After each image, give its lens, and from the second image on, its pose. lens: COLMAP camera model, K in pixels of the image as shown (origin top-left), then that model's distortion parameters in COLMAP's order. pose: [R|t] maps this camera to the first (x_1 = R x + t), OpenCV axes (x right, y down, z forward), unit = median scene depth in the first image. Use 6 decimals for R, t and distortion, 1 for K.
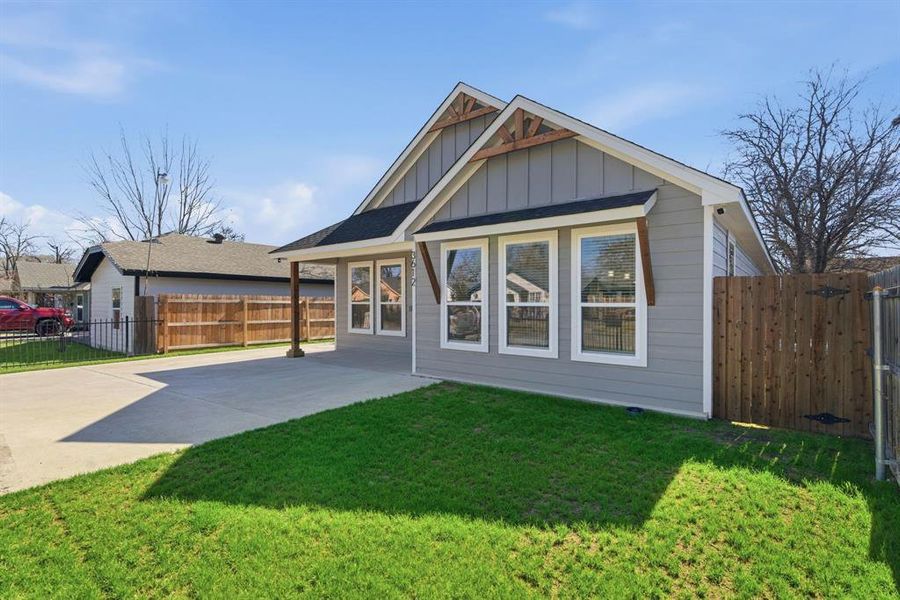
lens RADIAL K [[414.9, 0, 464.4], [0, 414.9, 303.3], [0, 0, 1]] dist [0.001081, 0.000317]
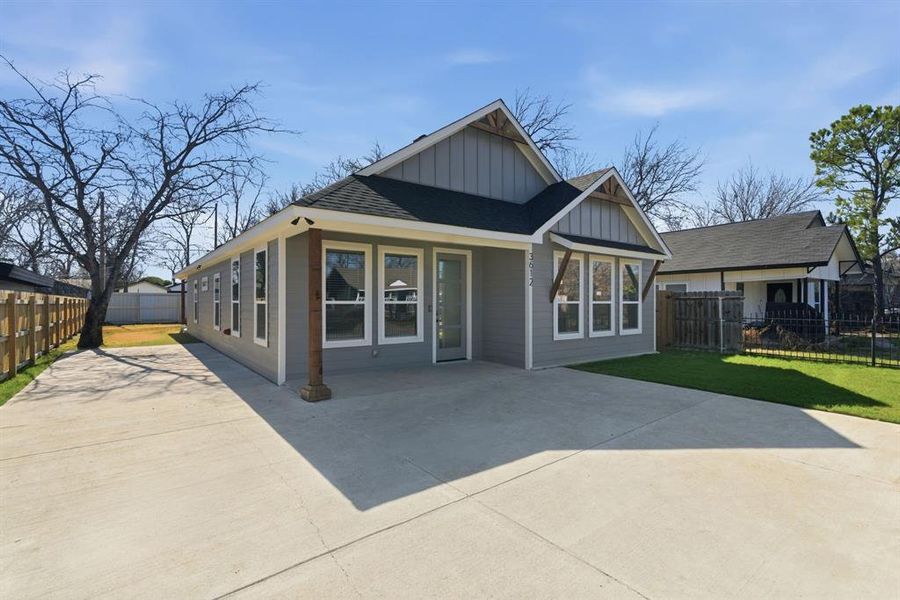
lens RADIAL K [[427.2, 0, 450.0], [0, 427.2, 300.0], [0, 0, 1]] dist [-0.001107, 0.000062]
pose [[0.284179, 0.003921, 0.958763, -0.975197], [0.002490, 0.999985, -0.004828, -0.000331], [-0.958768, 0.003760, 0.284165, 0.706611]]
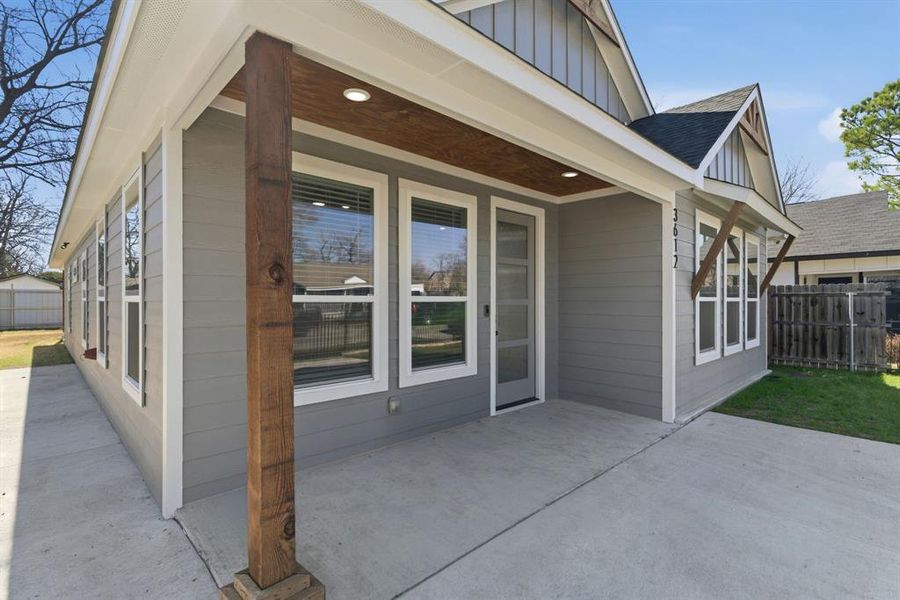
lens RADIAL K [[427.2, 0, 450.0], [0, 427.2, 300.0], [0, 0, 1]] dist [-0.001107, 0.000062]
pose [[0.164770, 0.002255, 0.986329, -0.605345], [0.004227, 0.999987, -0.002992, 0.002412], [-0.986323, 0.004662, 0.164758, 0.962604]]
